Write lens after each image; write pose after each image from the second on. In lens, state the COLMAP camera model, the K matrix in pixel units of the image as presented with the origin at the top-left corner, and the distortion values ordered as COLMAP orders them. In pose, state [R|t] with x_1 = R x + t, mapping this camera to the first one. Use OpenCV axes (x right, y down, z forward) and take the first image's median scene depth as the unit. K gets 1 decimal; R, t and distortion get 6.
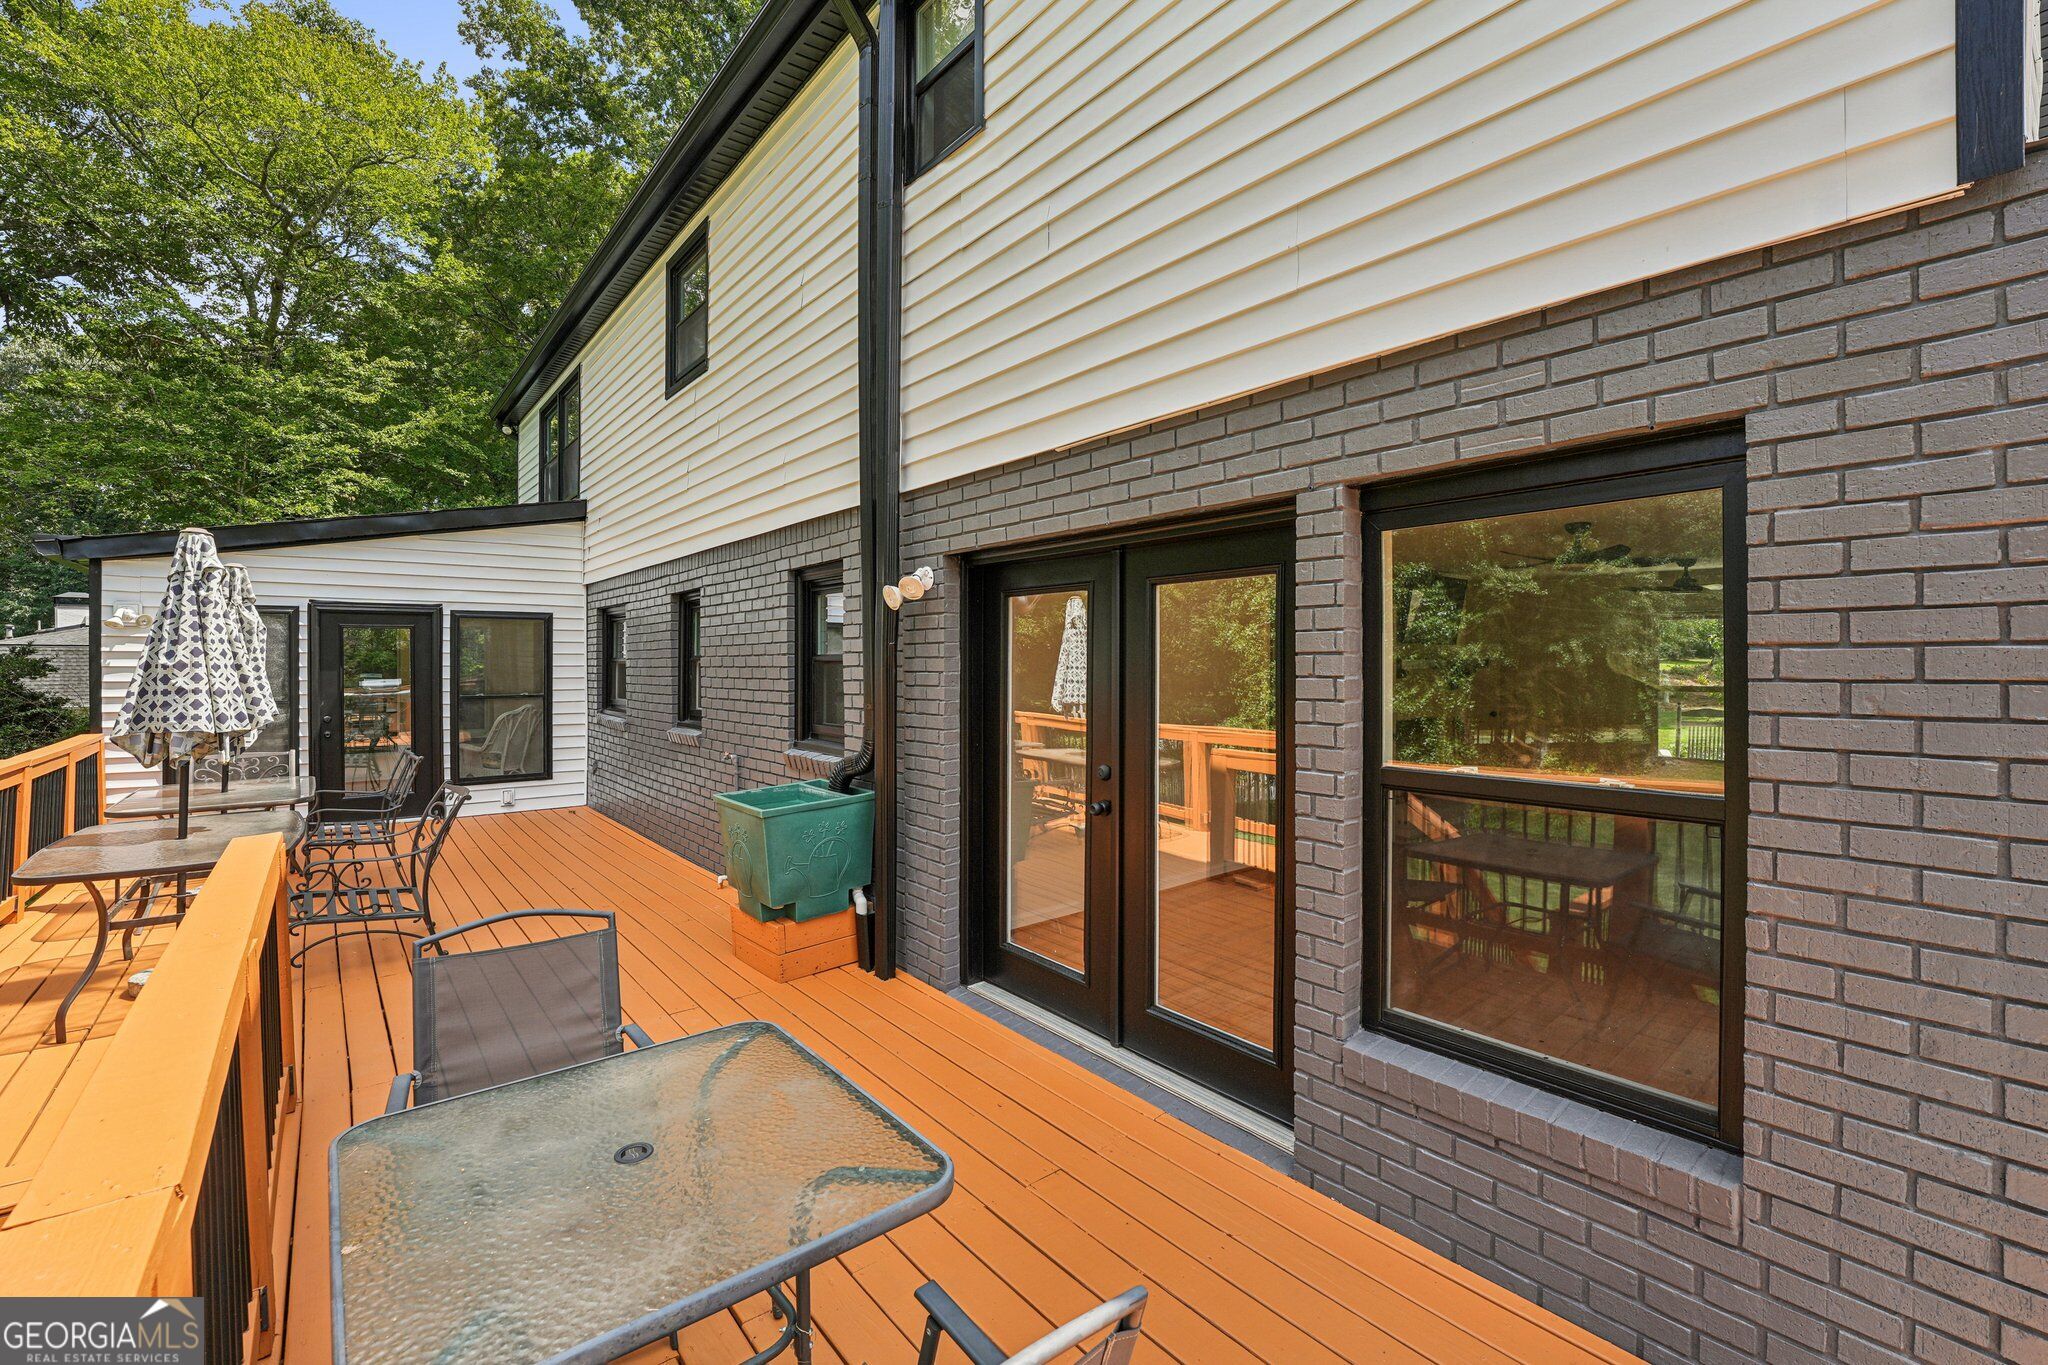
lens RADIAL K [[854.4, 0, 1025.8], [0, 854.4, 671.0], [0, 0, 1]] dist [-0.016087, 0.000578]
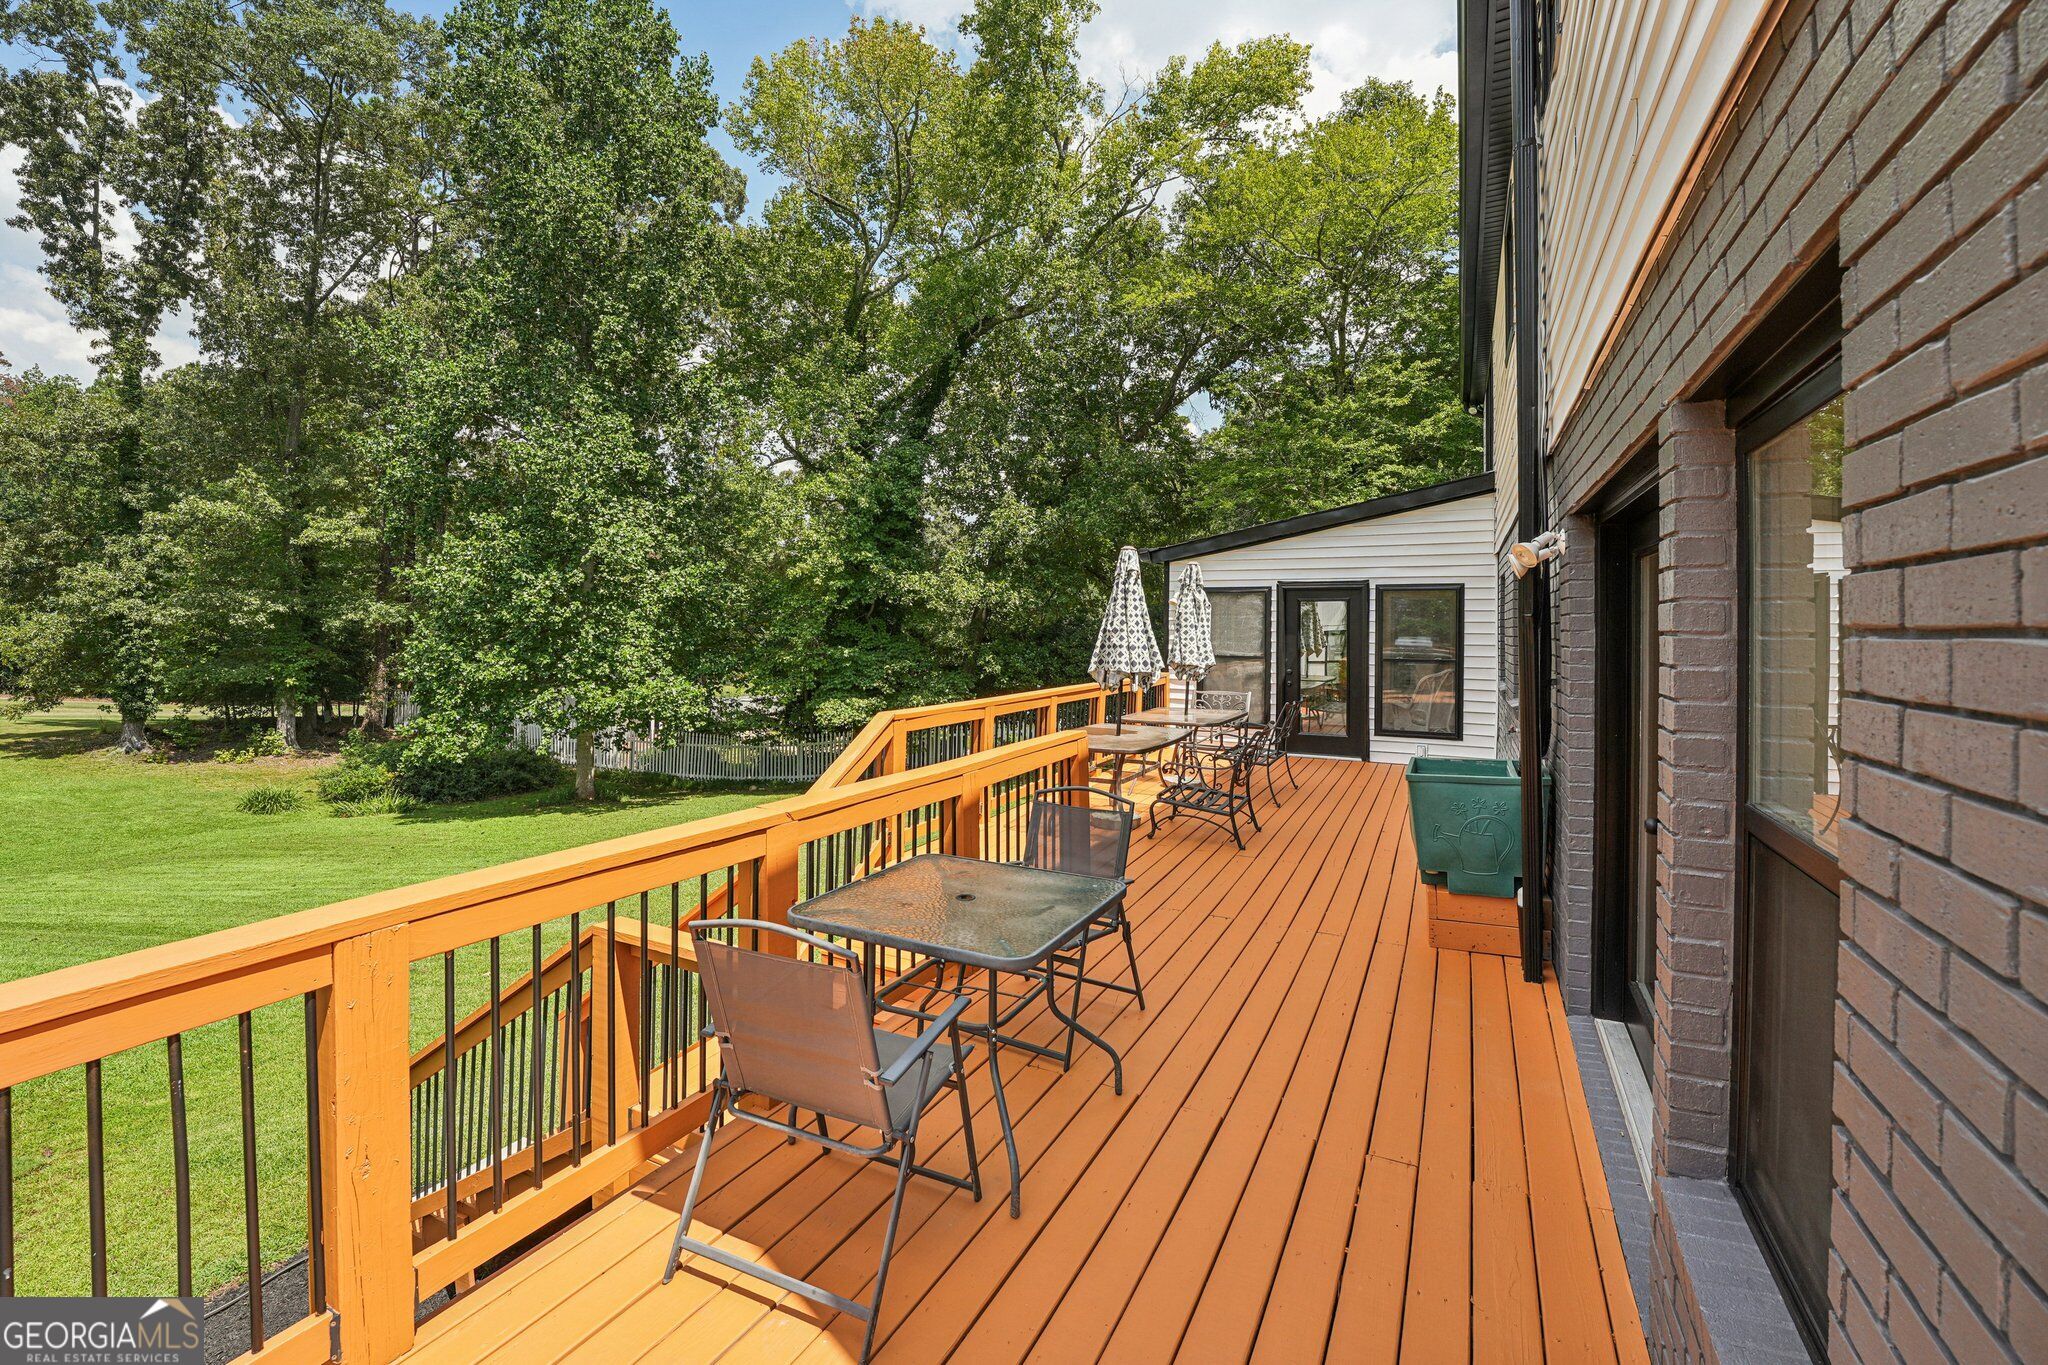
lens RADIAL K [[882.9, 0, 1028.1], [0, 882.9, 627.5], [0, 0, 1]] dist [-0.003027, -0.000168]
pose [[0.423733, 0.008893, -0.905744, 0.222383], [-0.018792, 0.999823, 0.001026, -0.004891], [0.905592, 0.016586, 0.423825, 0.049326]]
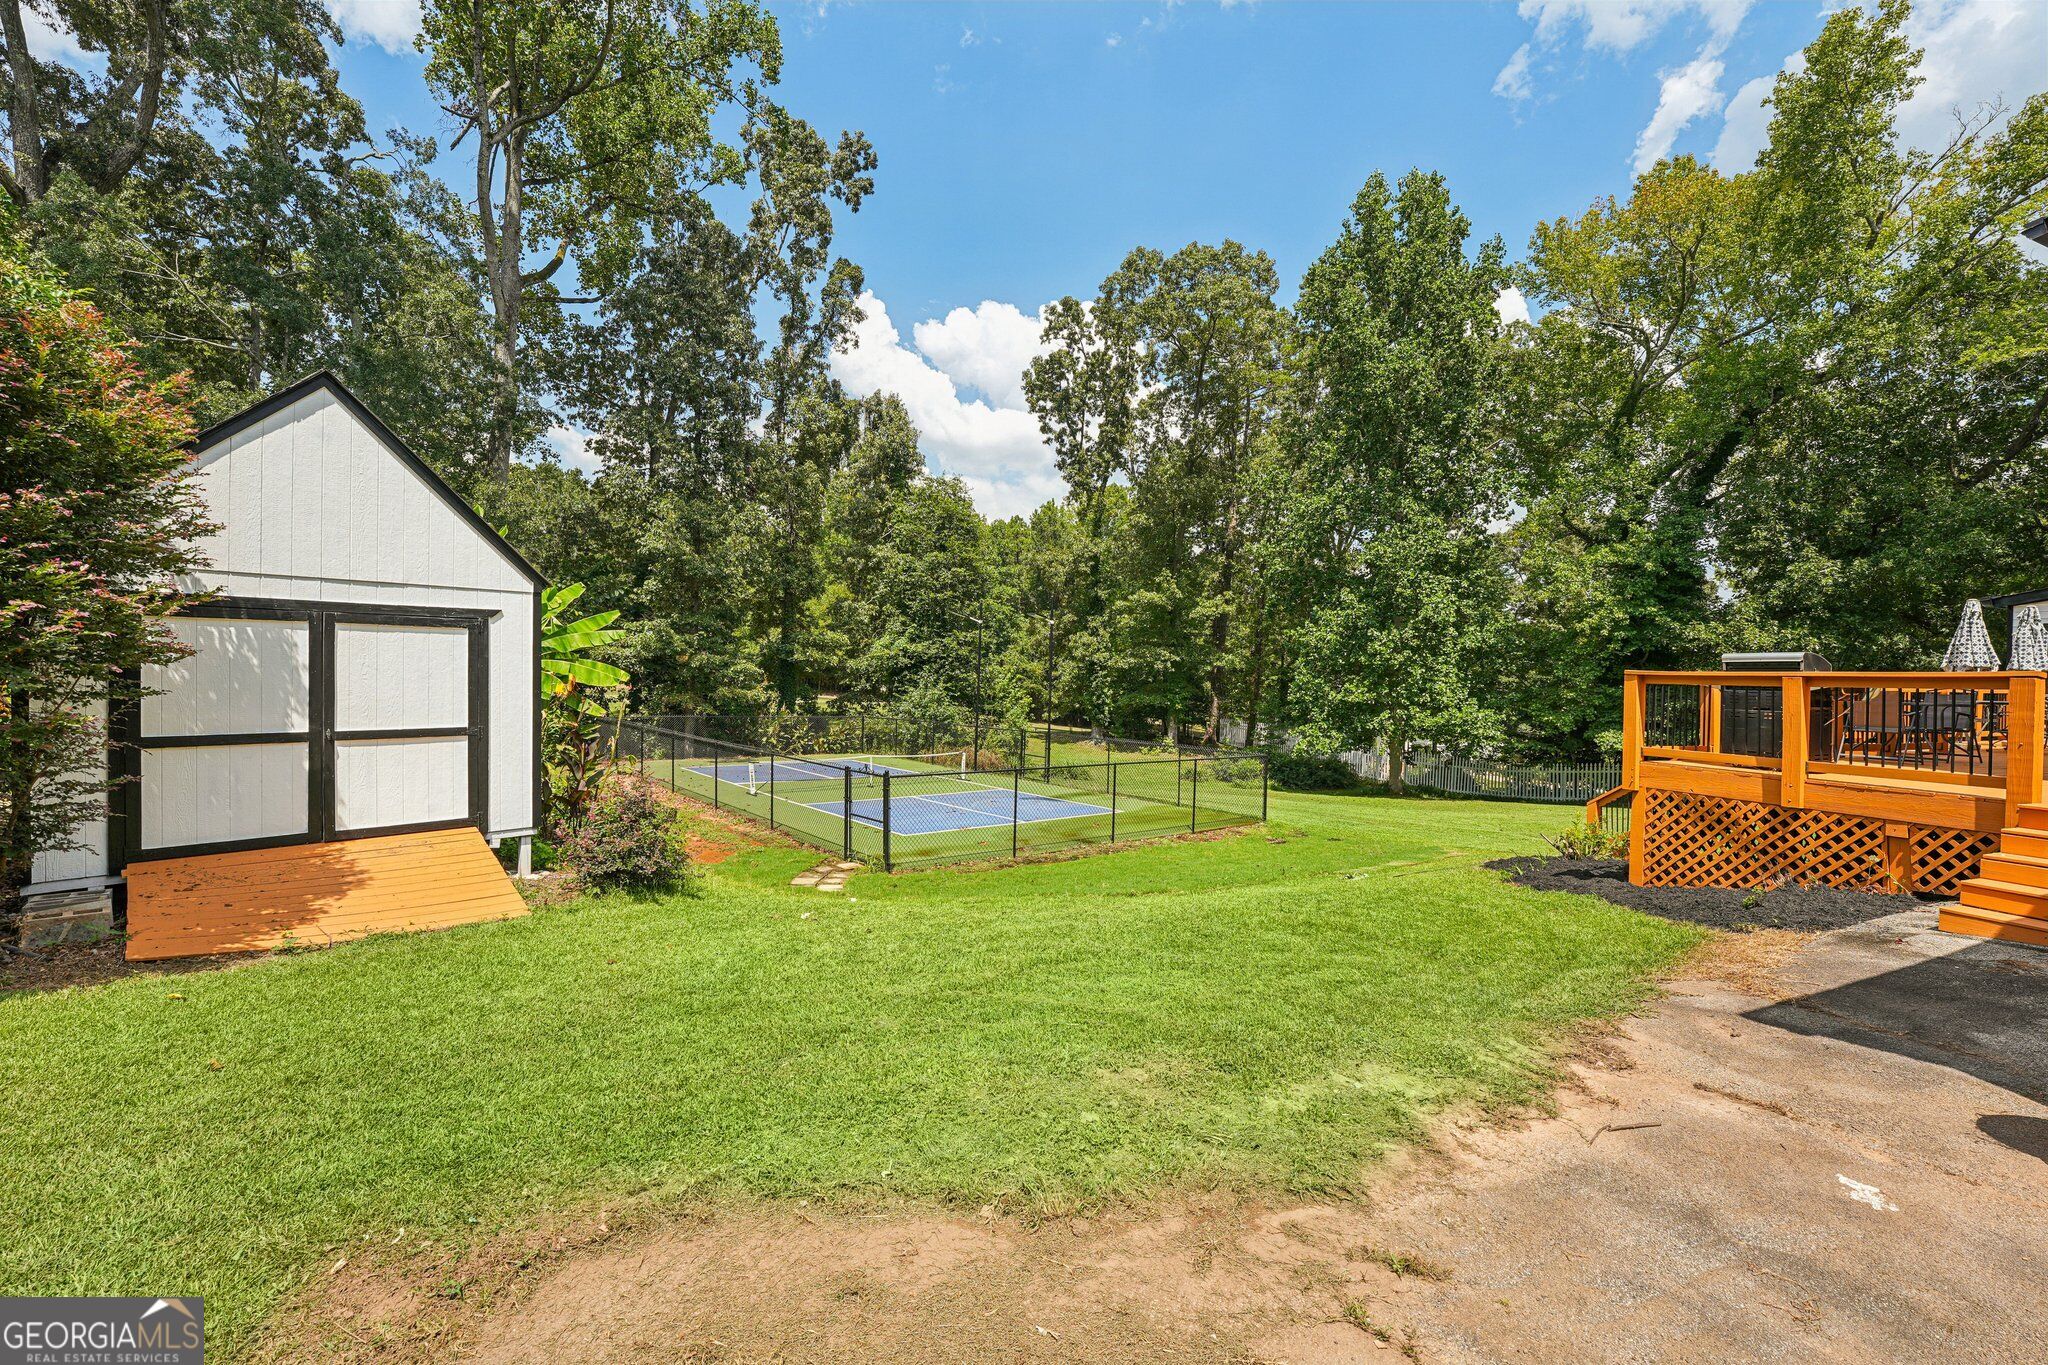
lens RADIAL K [[854.4, 0, 1025.8], [0, 854.4, 671.0], [0, 0, 1]] dist [-0.016087, 0.000578]
pose [[-0.284756, -0.007365, -0.958572, 1.298312], [-0.032645, 0.999465, 0.002018, 0.087584], [0.958044, 0.031868, -0.284844, -0.626191]]
